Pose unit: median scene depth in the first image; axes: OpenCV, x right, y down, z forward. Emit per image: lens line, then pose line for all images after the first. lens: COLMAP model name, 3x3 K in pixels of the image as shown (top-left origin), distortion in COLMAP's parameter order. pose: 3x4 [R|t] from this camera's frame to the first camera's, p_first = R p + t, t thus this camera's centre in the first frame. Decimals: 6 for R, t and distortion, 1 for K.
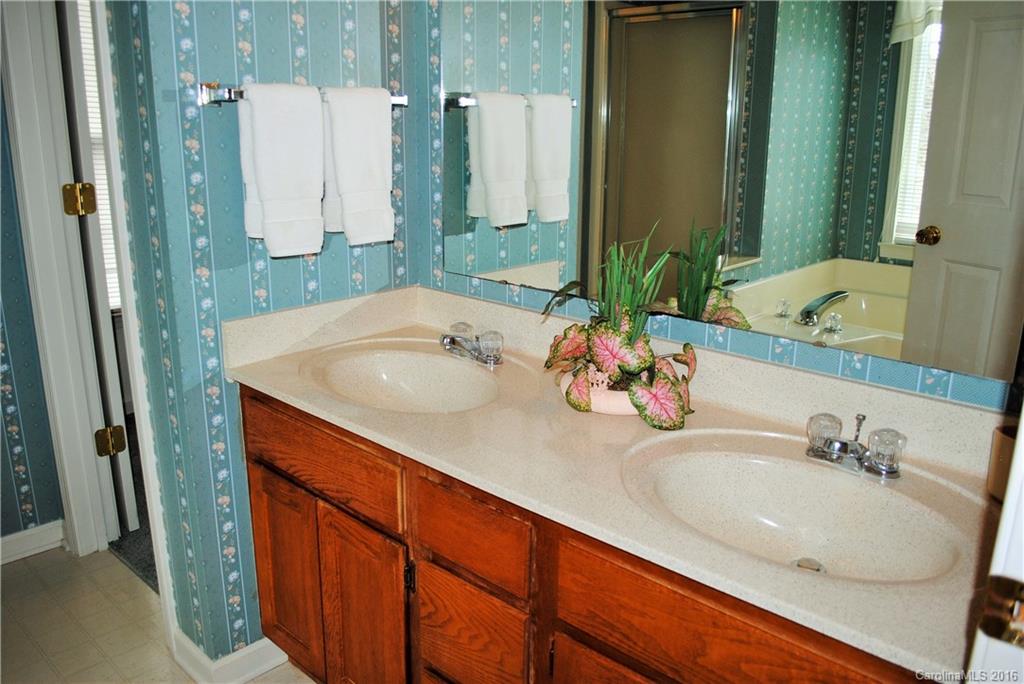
lens RADIAL K [[812.4, 0, 511.4], [0, 812.4, 343.6], [0, 0, 1]] dist [-0.071638, -0.000710]
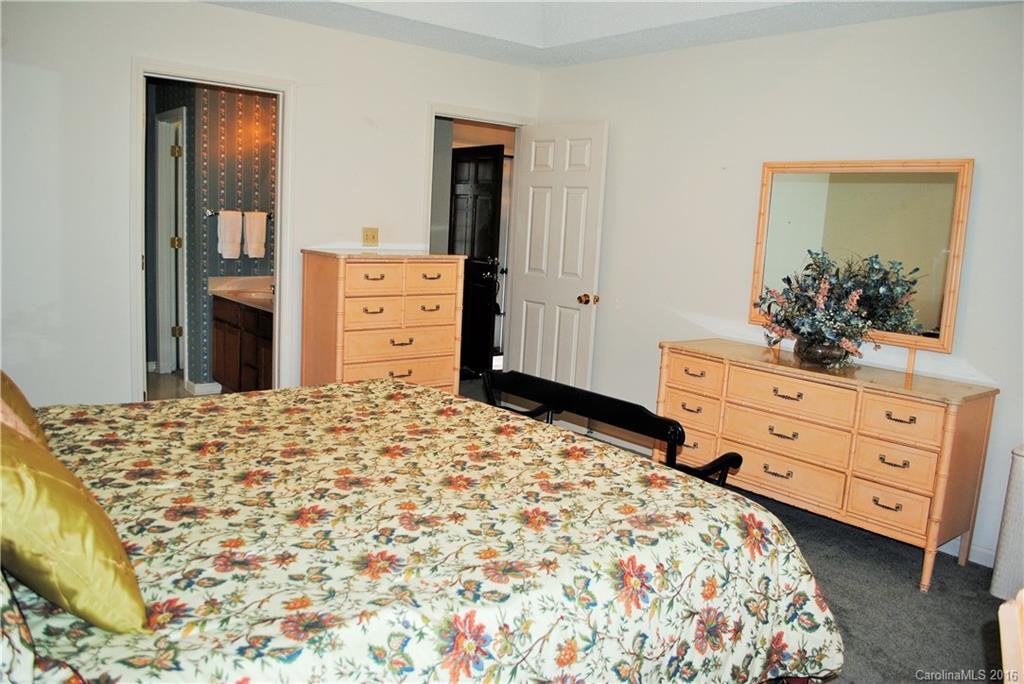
lens RADIAL K [[812.4, 0, 505.9], [0, 812.4, 343.9], [0, 0, 1]] dist [-0.071638, -0.000710]
pose [[0.990180, 0.060971, -0.125801, 1.255353], [-0.075822, 0.990250, -0.116858, 0.523674], [0.117449, 0.125249, 0.985149, -2.052121]]
